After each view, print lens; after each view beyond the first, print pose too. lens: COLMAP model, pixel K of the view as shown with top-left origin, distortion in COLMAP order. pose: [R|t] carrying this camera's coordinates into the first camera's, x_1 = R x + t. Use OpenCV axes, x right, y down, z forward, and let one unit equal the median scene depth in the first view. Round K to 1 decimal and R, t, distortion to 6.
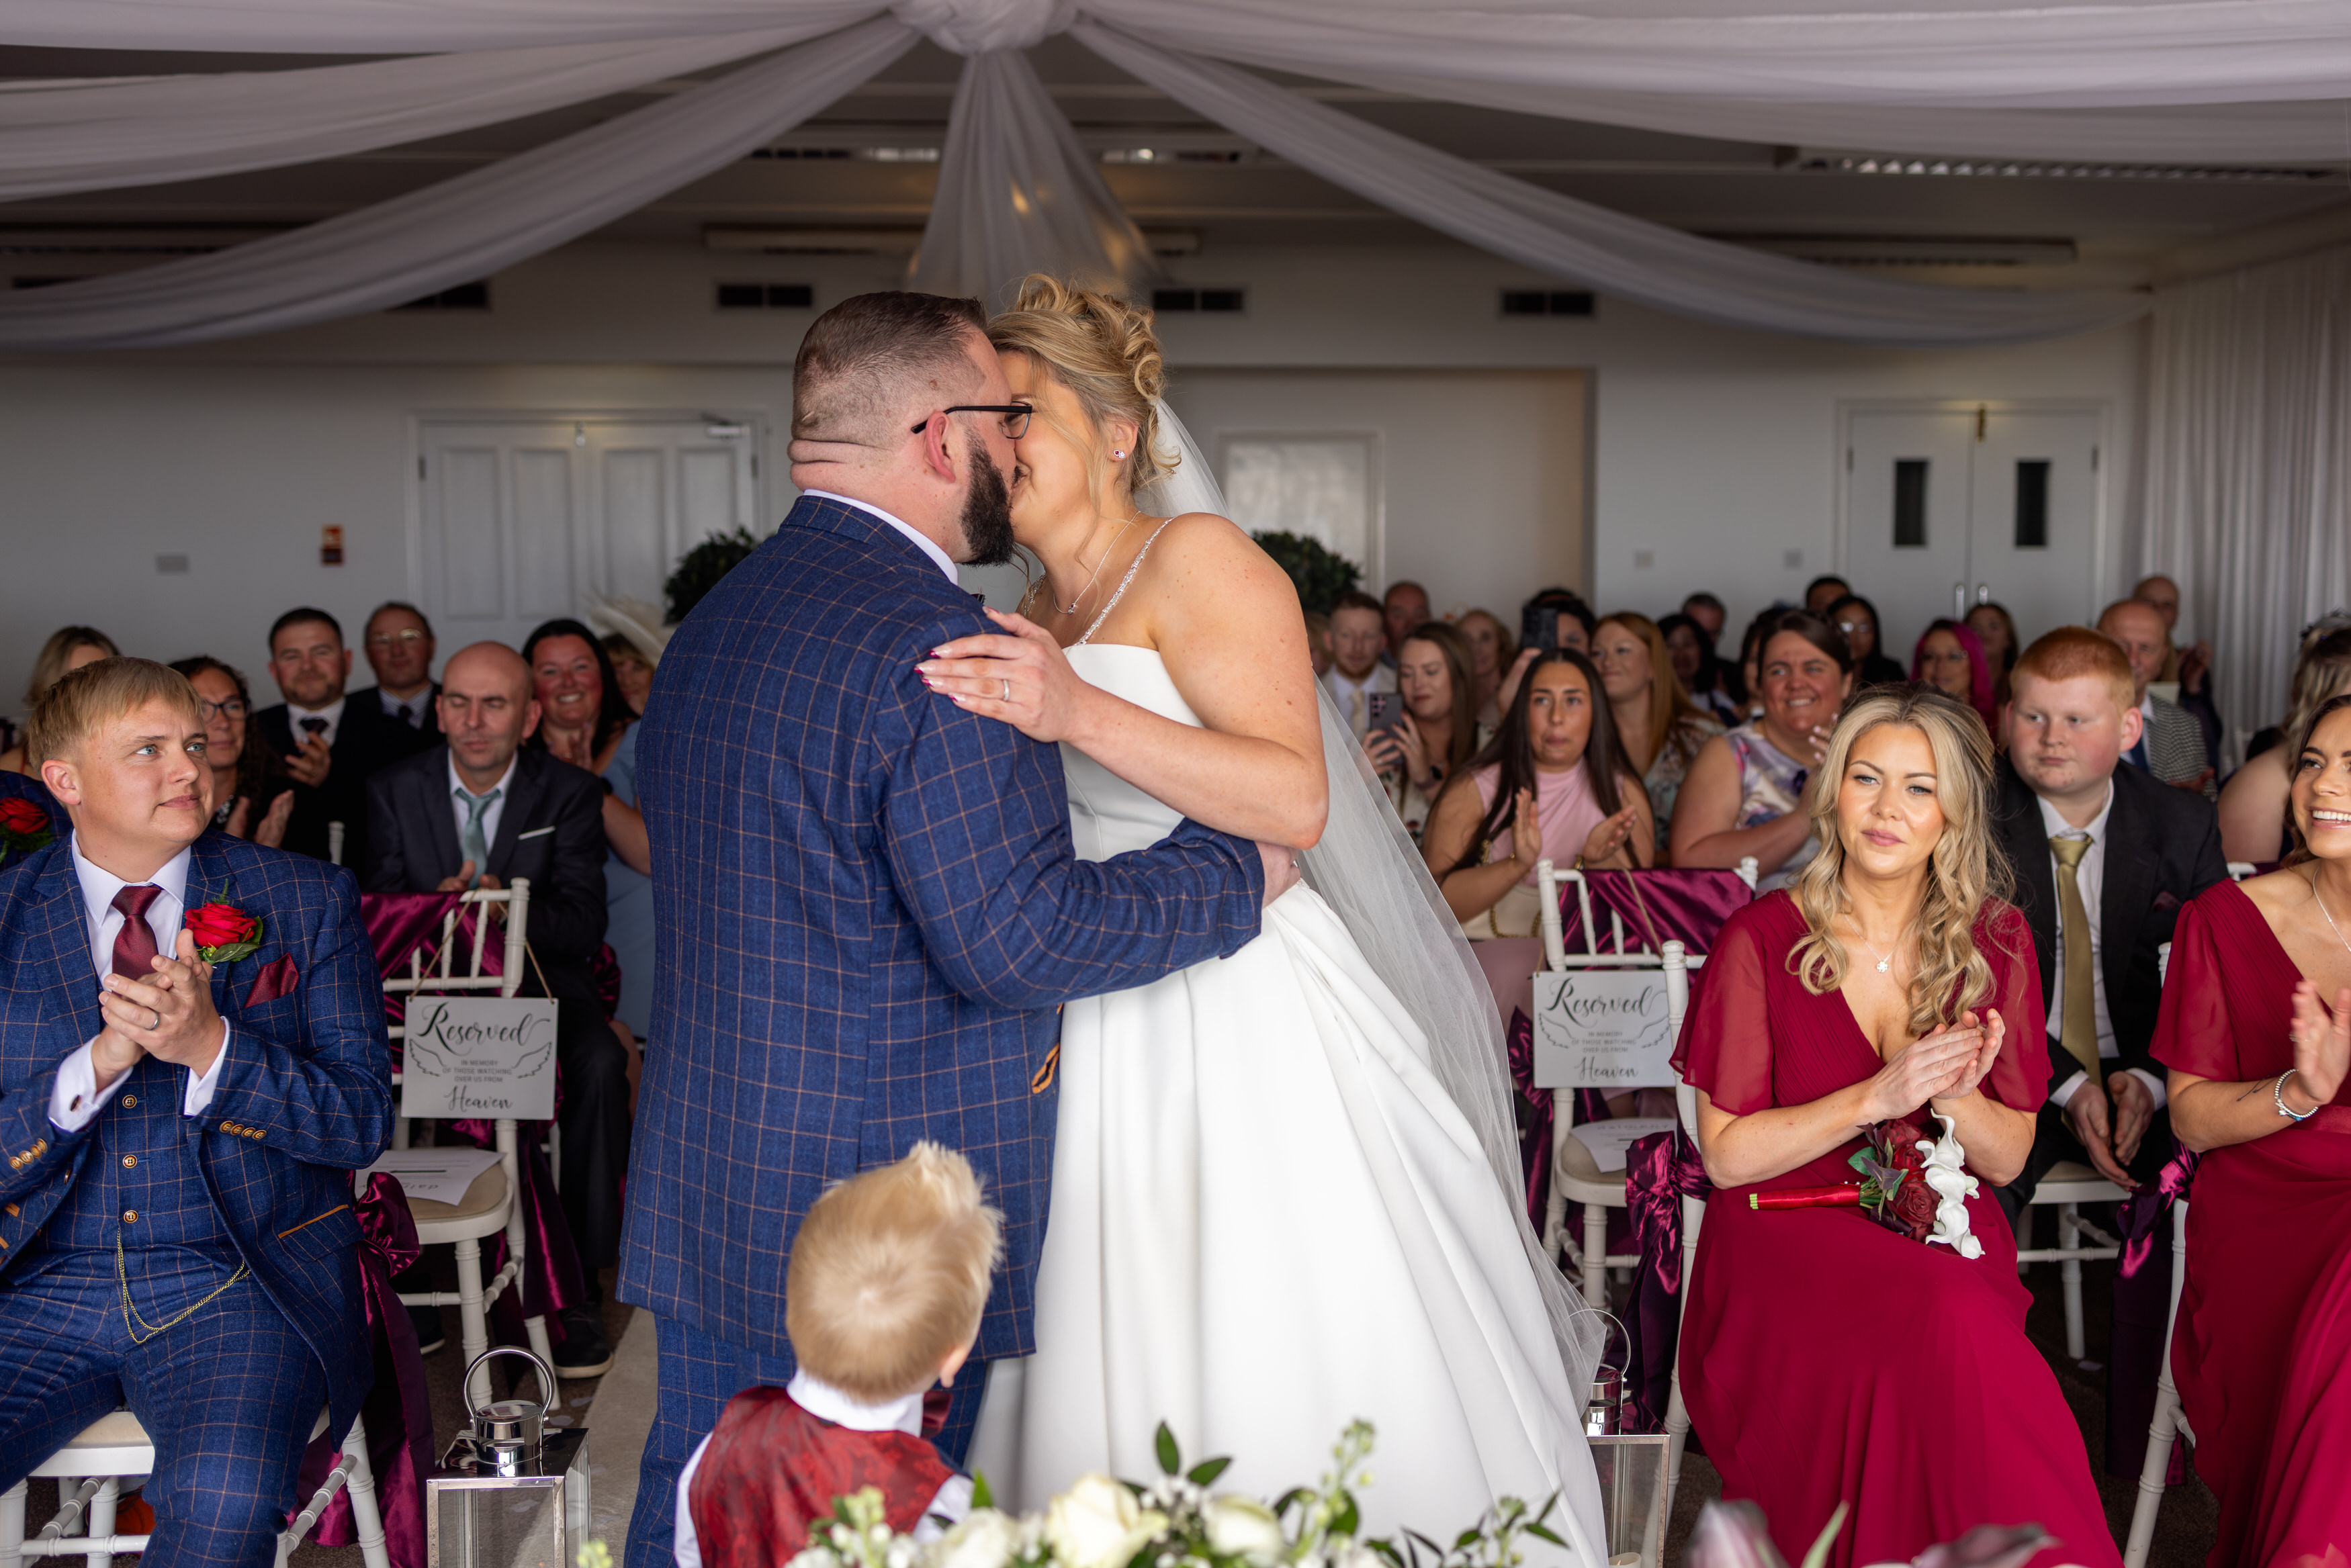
lens RADIAL K [[2511.1, 0, 1175.5], [0, 2511.1, 784.0], [0, 0, 1]] dist [0.043793, -0.018670]
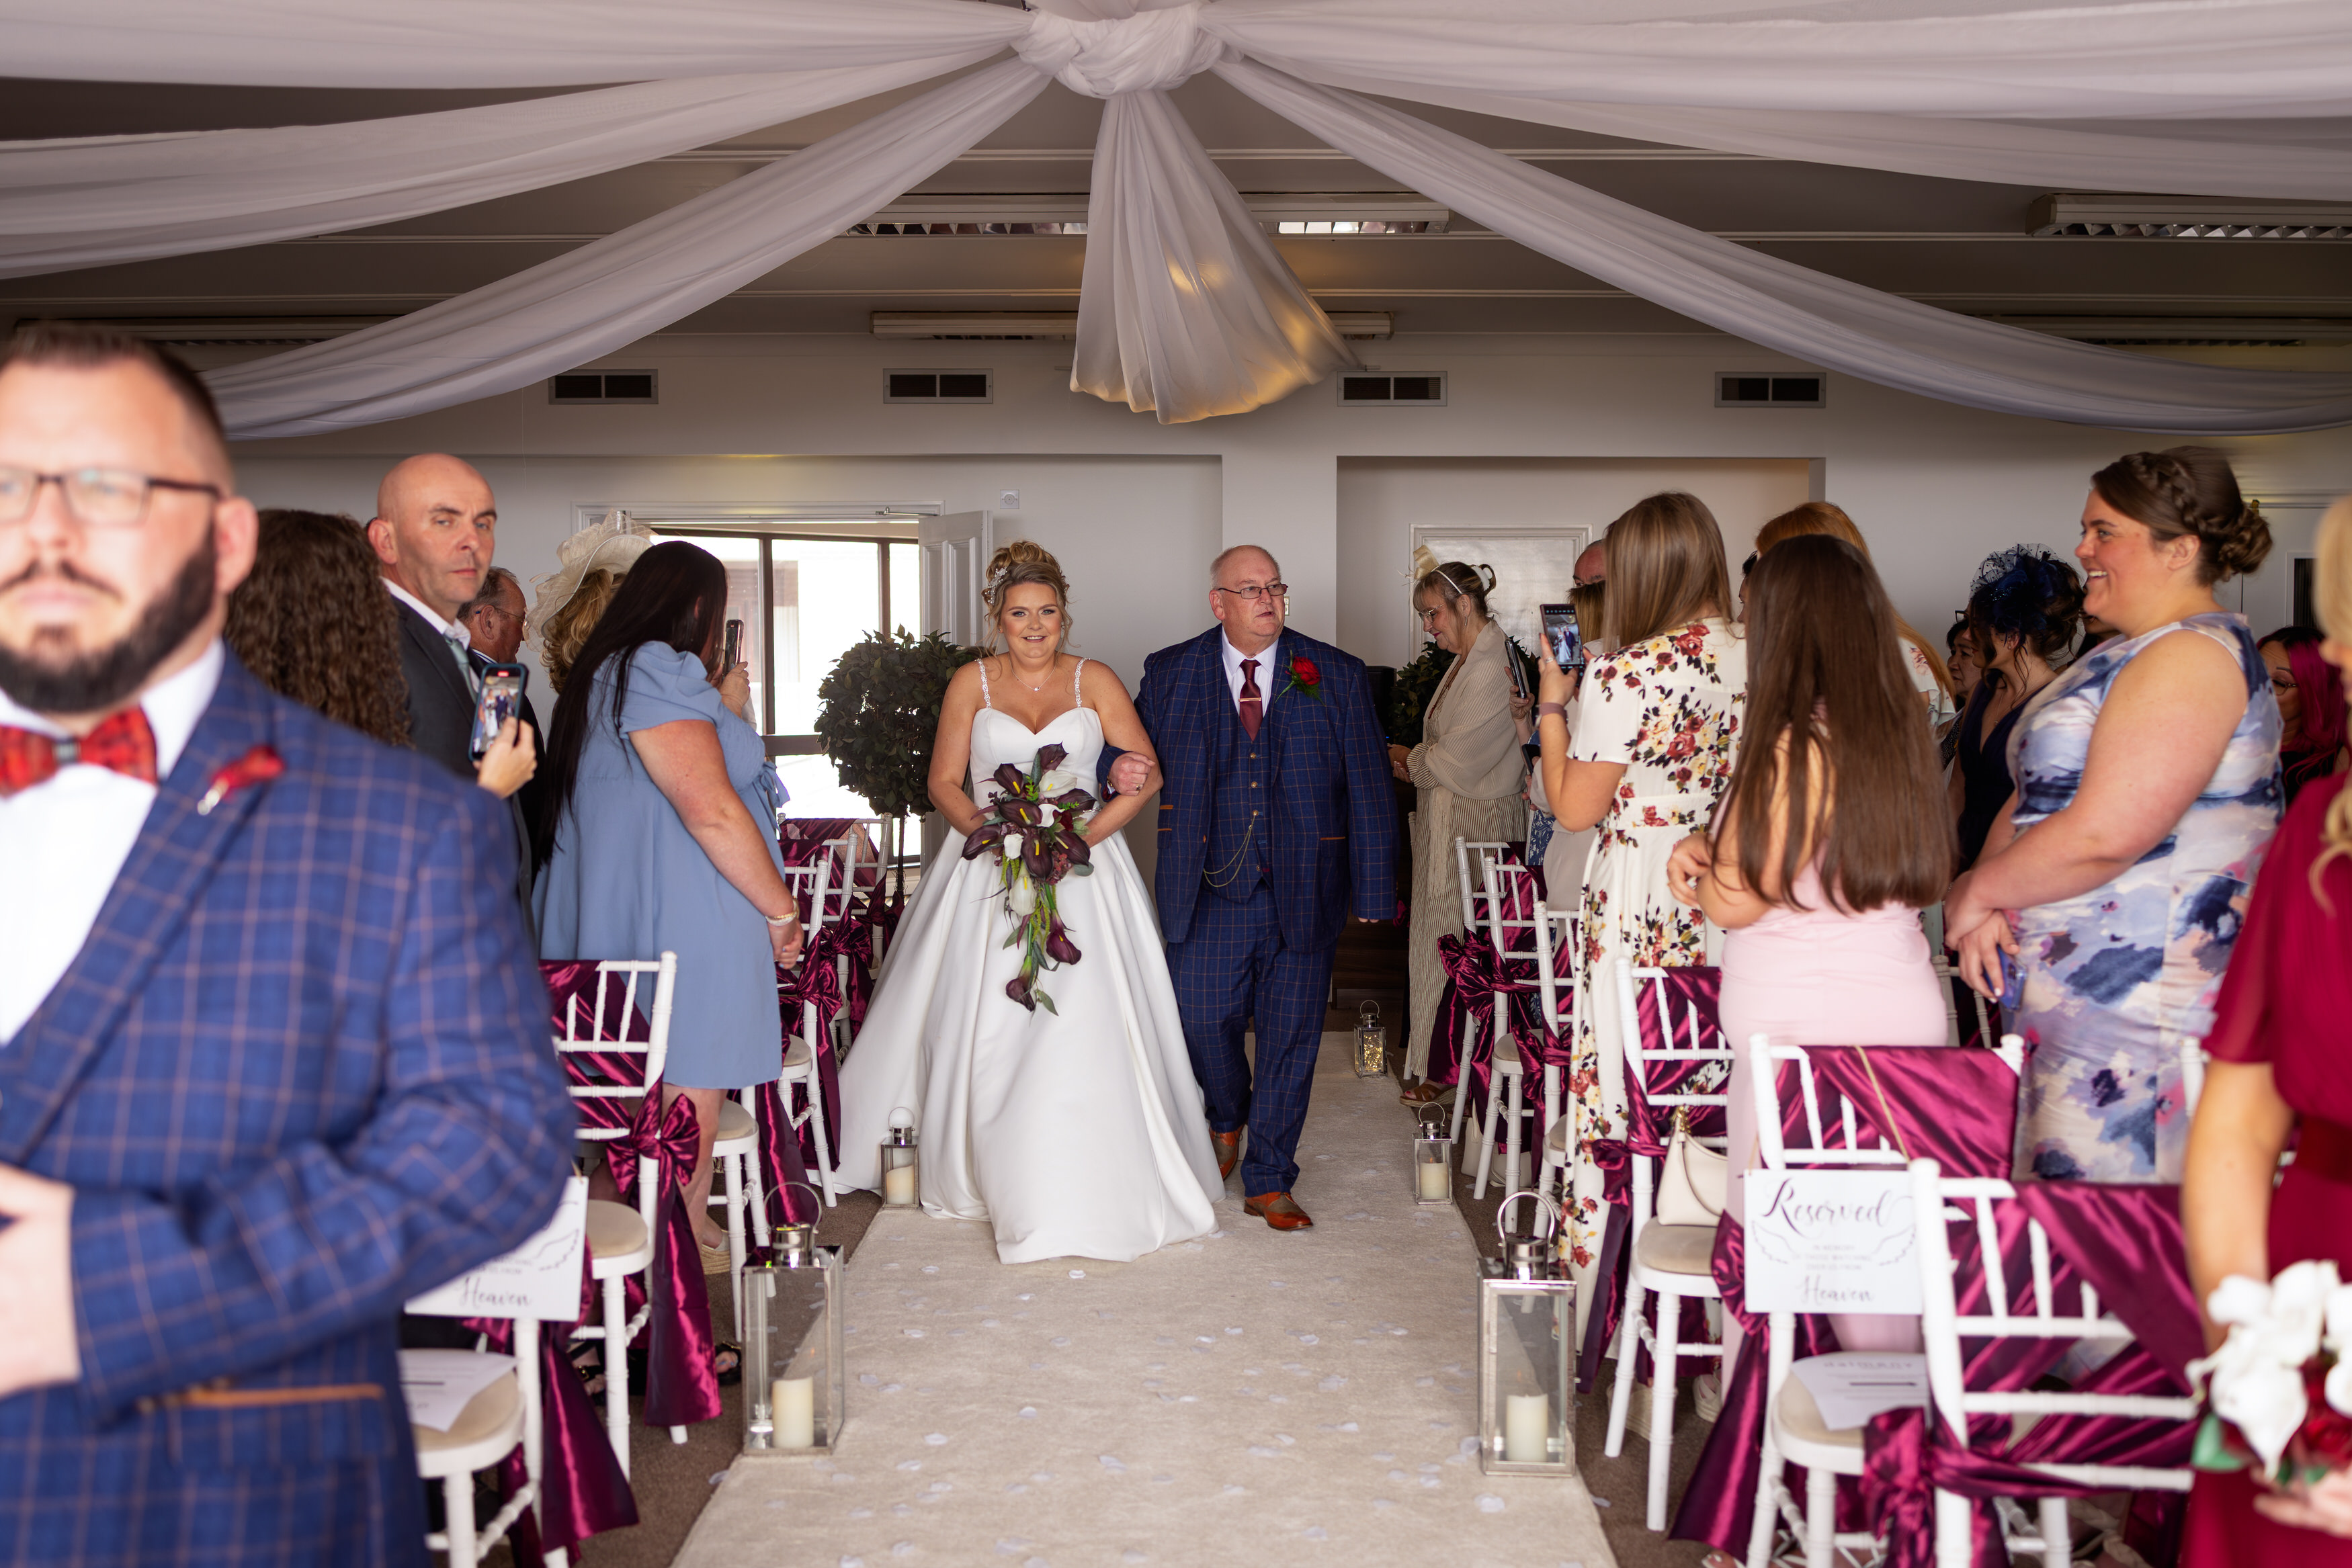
lens RADIAL K [[2477.4, 0, 1176.0], [0, 2477.4, 784.0], [0, 0, 1]] dist [0.090193, -0.201784]
pose [[0.996090, 0.009359, -0.087842, 0.026620], [-0.012649, 0.999236, -0.036970, -0.019089], [0.087429, 0.037936, 0.995448, 0.161179]]
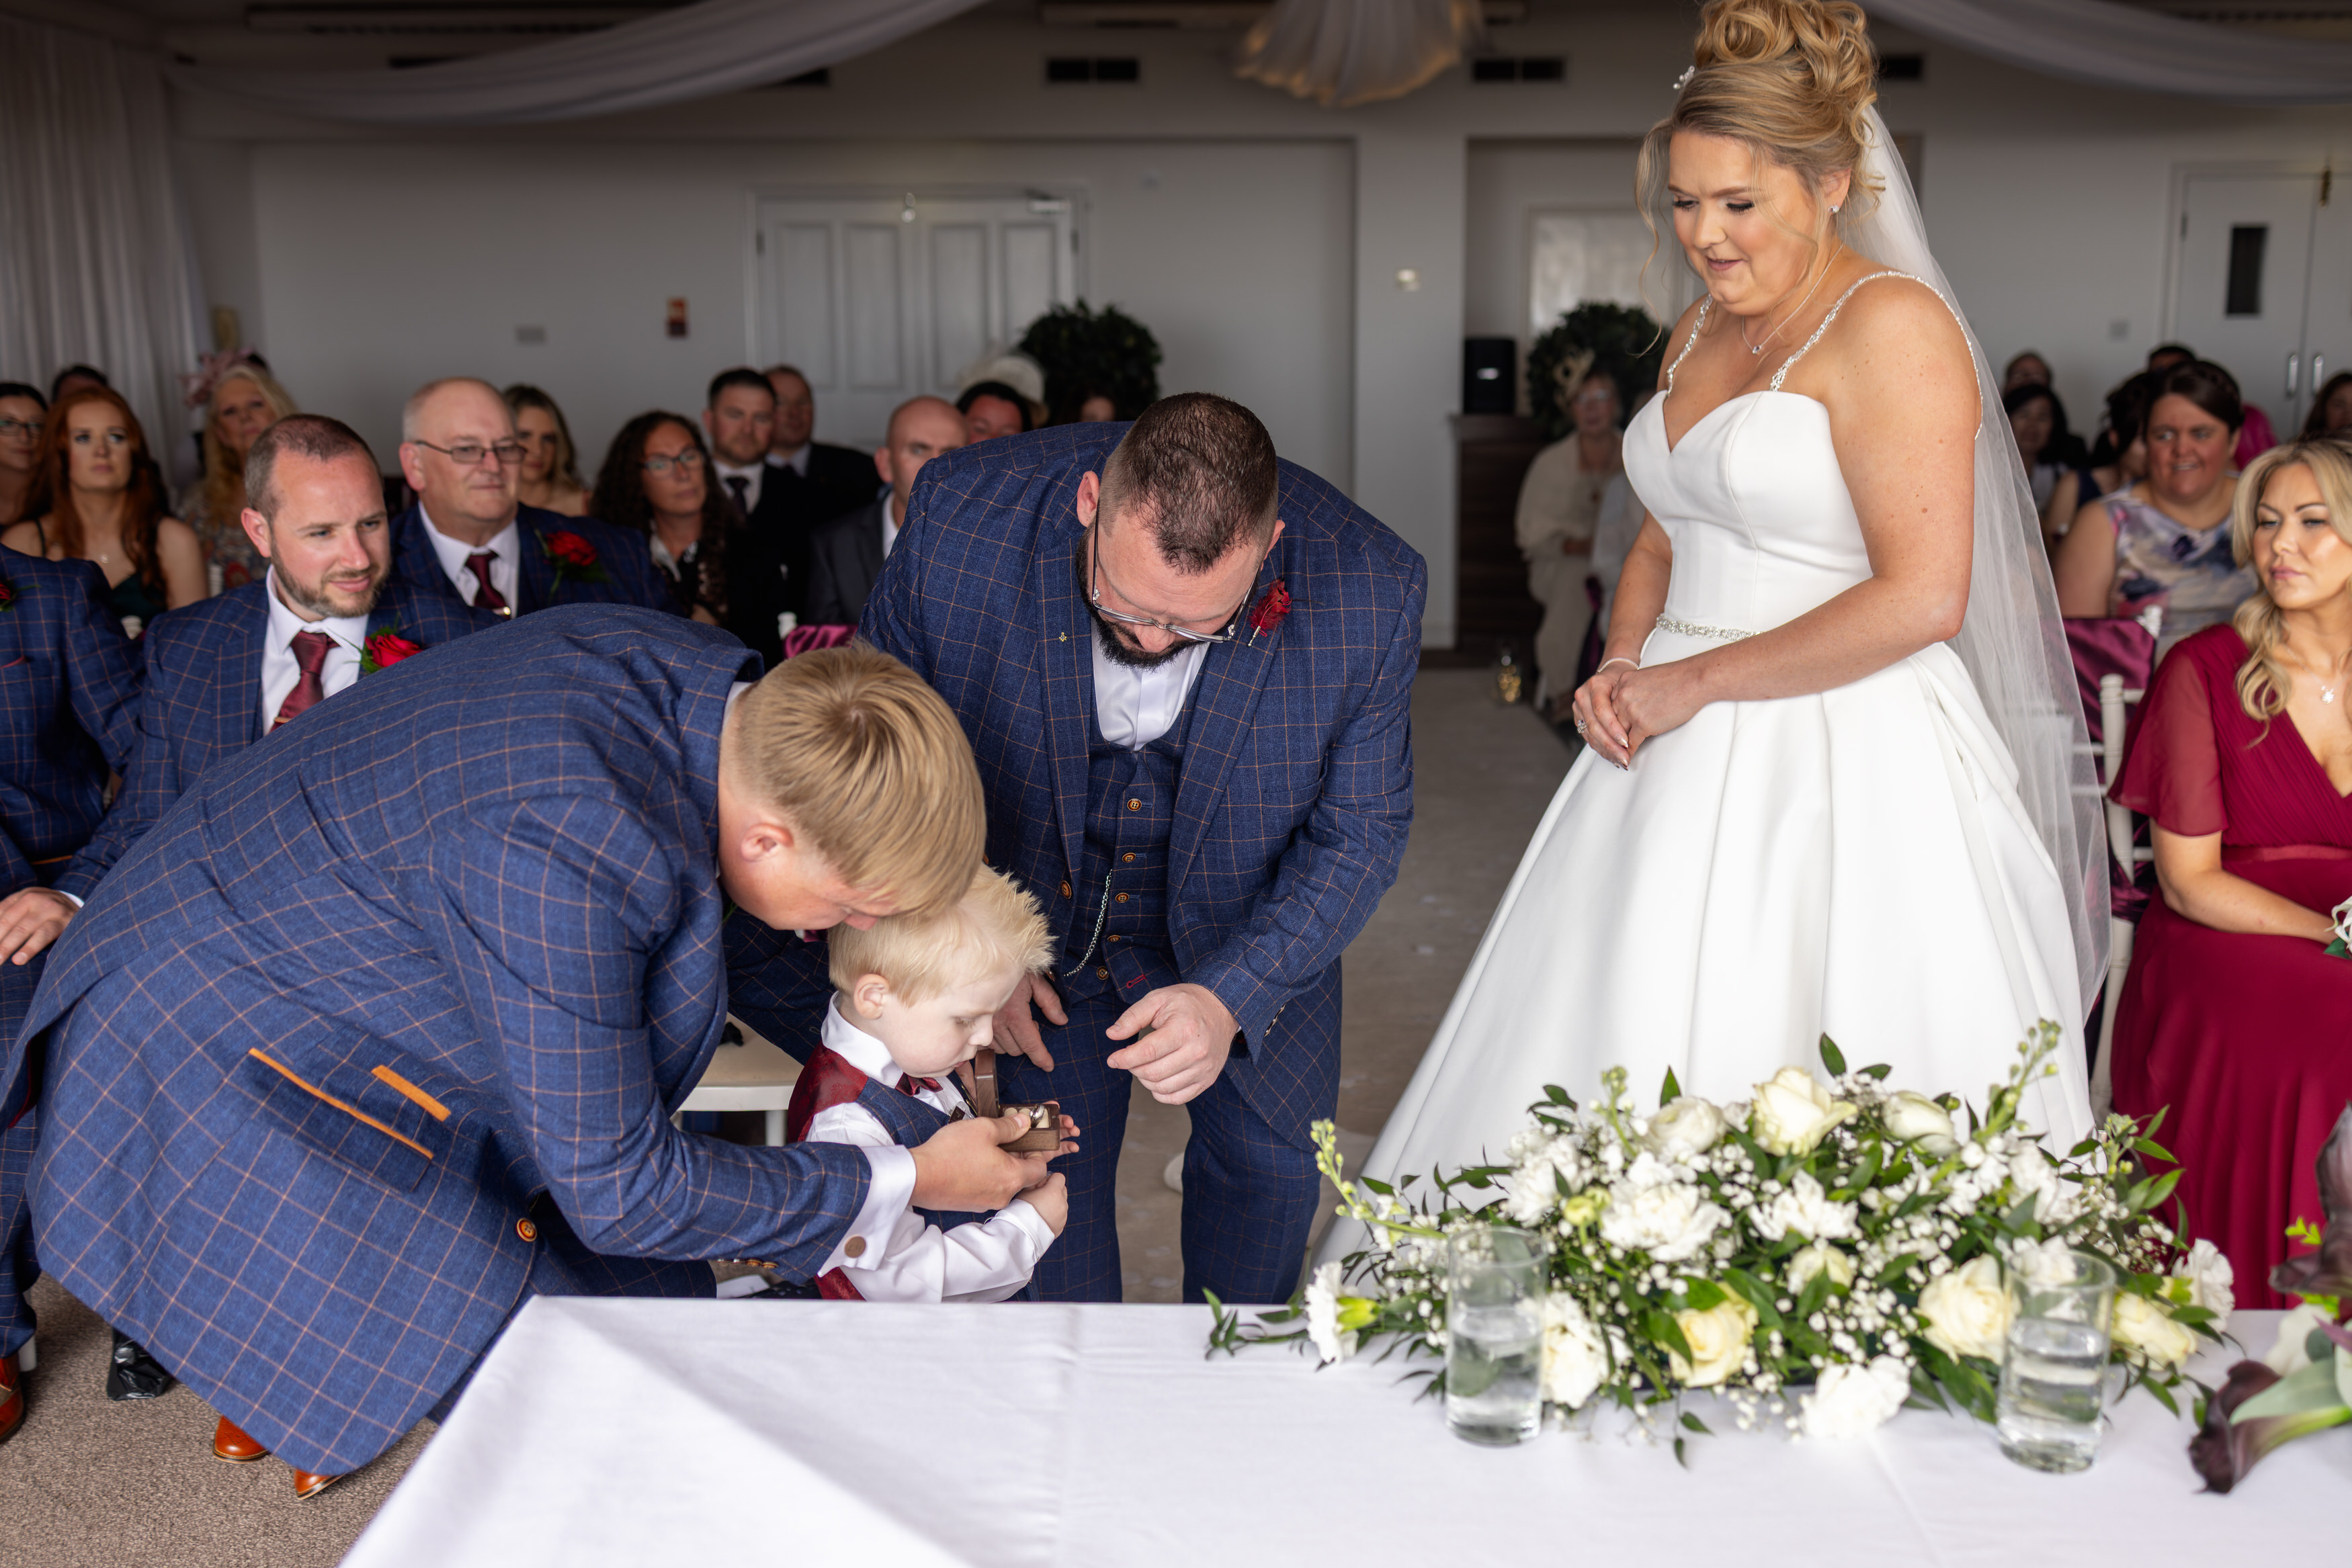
lens RADIAL K [[2473.5, 0, 1176.0], [0, 2473.5, 784.0], [0, 0, 1]] dist [0.067169, -0.036000]
pose [[0.995857, 0.017294, -0.089275, -0.076495], [-0.009553, 0.996213, 0.086421, 0.016955], [0.090432, -0.085210, 0.992251, -0.054654]]
